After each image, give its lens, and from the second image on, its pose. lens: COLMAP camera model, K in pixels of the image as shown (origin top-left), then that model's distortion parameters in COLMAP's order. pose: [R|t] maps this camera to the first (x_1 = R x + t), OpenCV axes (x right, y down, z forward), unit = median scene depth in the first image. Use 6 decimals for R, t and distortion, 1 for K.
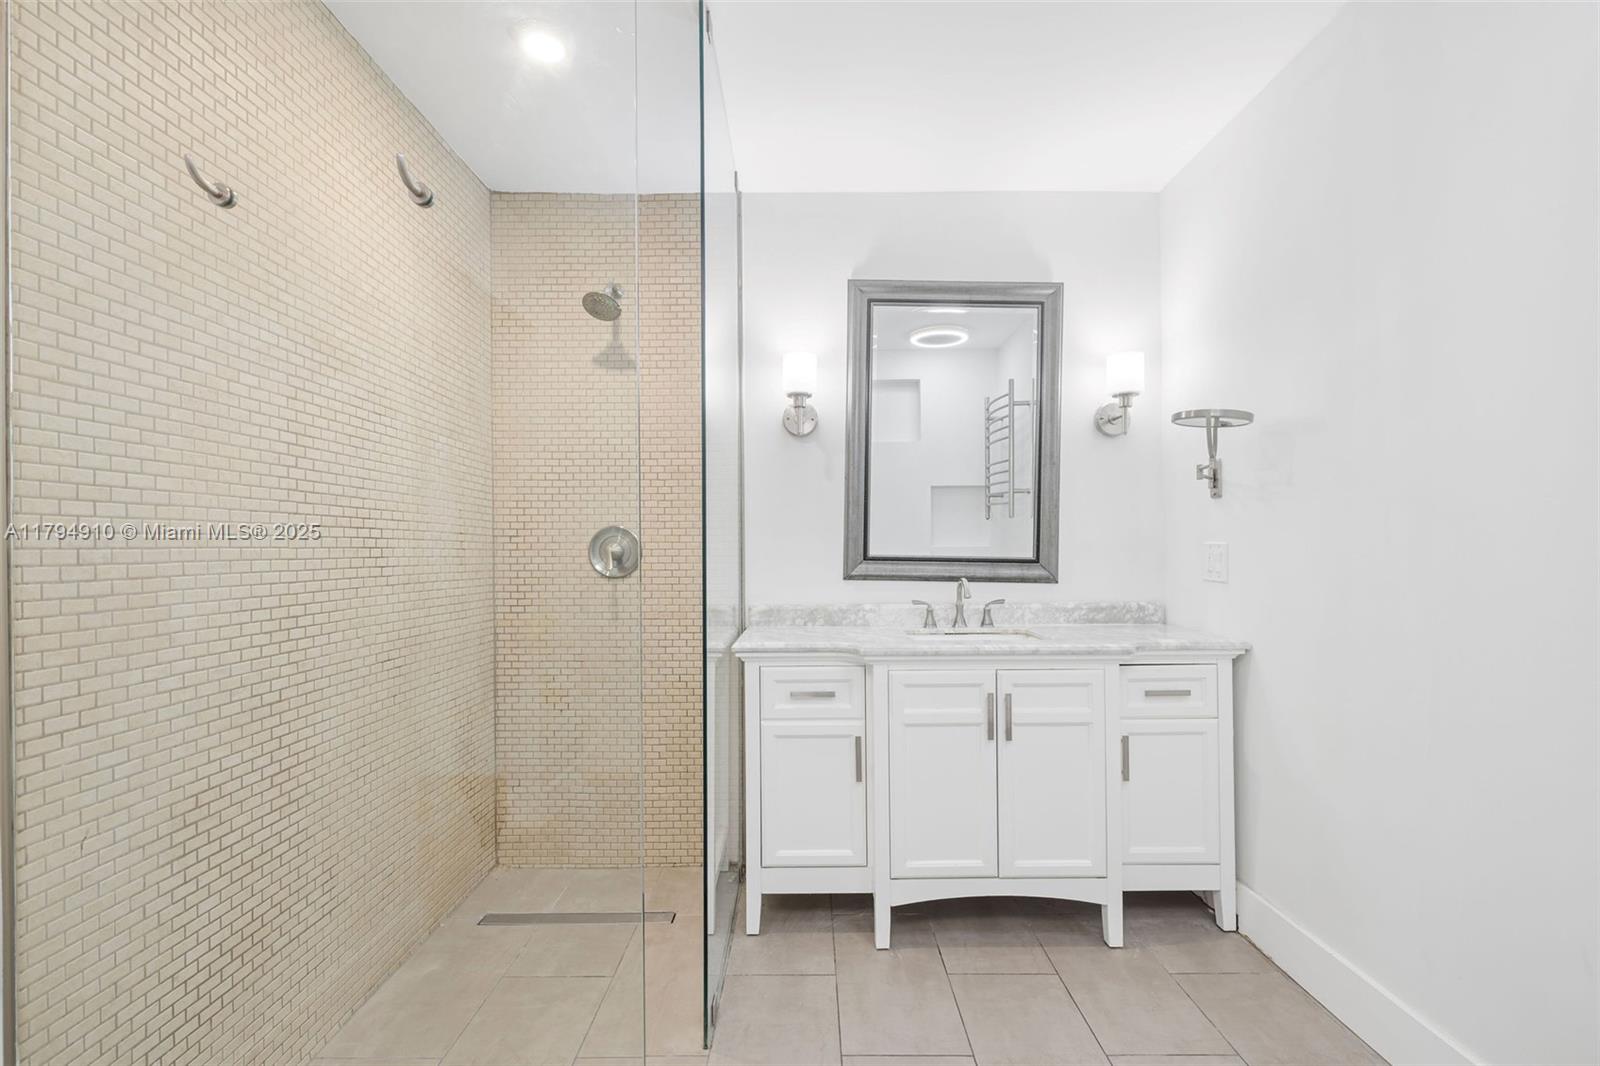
lens RADIAL K [[687.0, 0, 799.8], [0, 687.0, 548.6], [0, 0, 1]] dist [-0.005415, -0.000267]
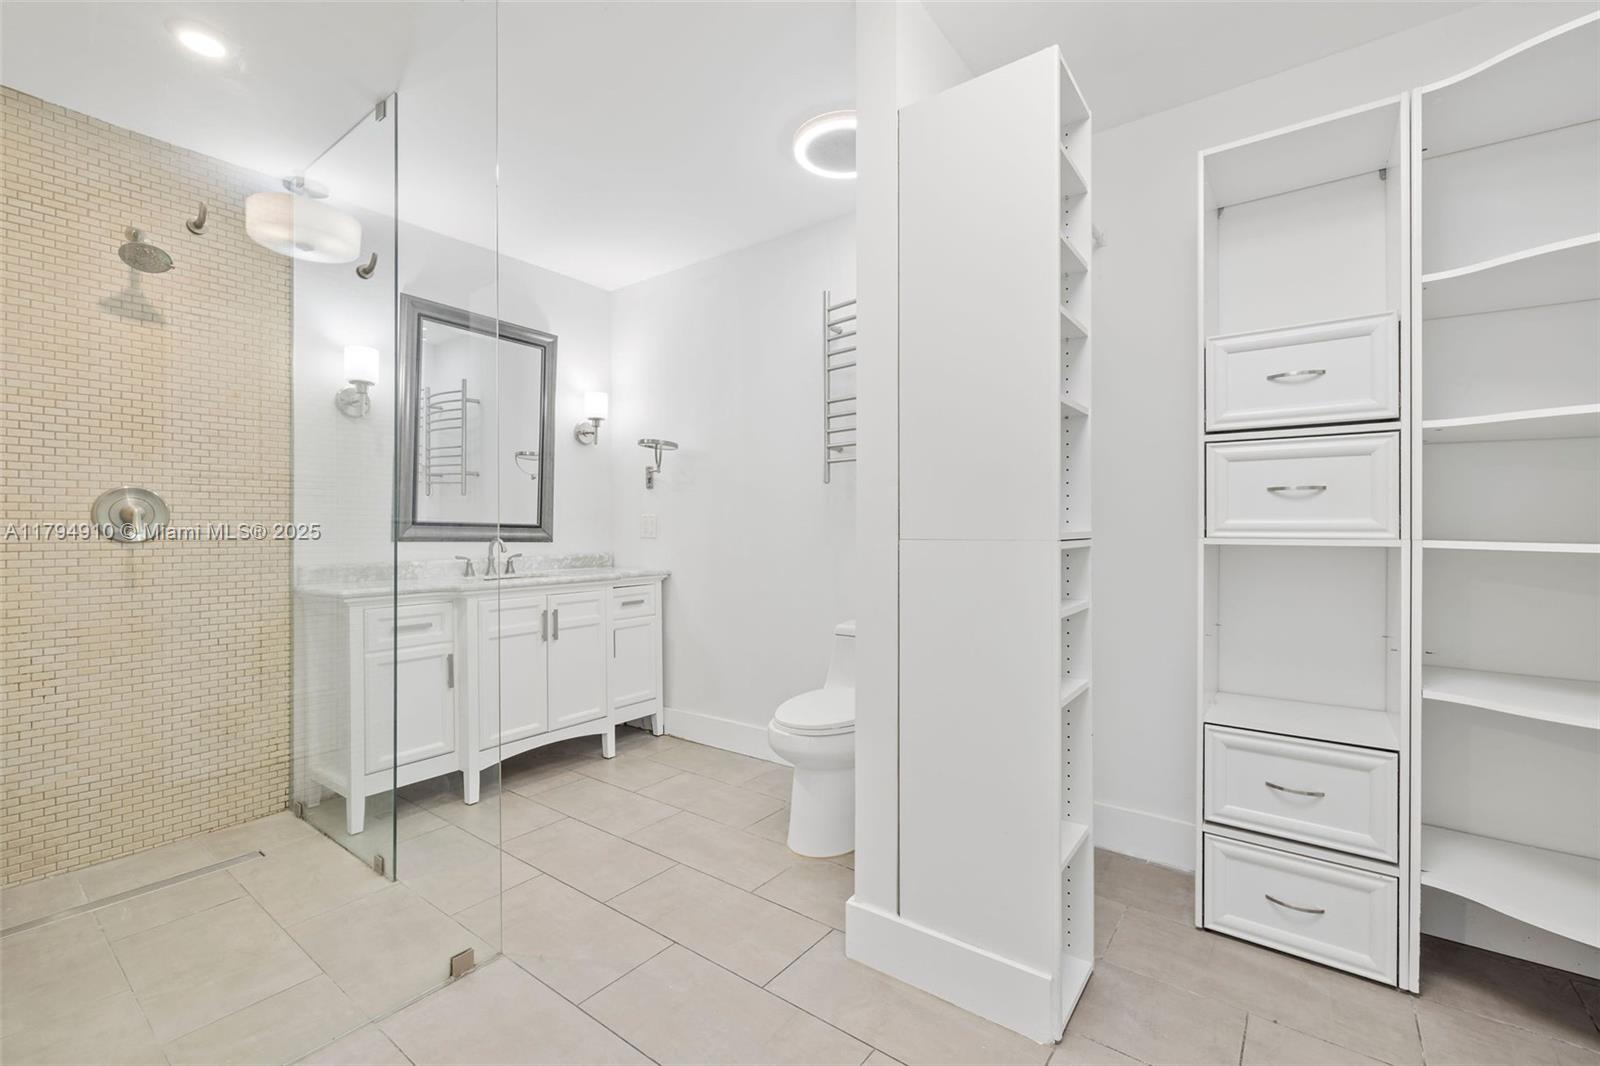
lens RADIAL K [[677.8, 0, 801.2], [0, 677.8, 528.7], [0, 0, 1]] dist [-0.003189, -0.000238]
pose [[0.597765, 0.001527, 0.801670, -0.466557], [0.001208, 0.999995, -0.002805, 0.027950], [-0.801670, 0.002646, 0.597761, -0.279393]]
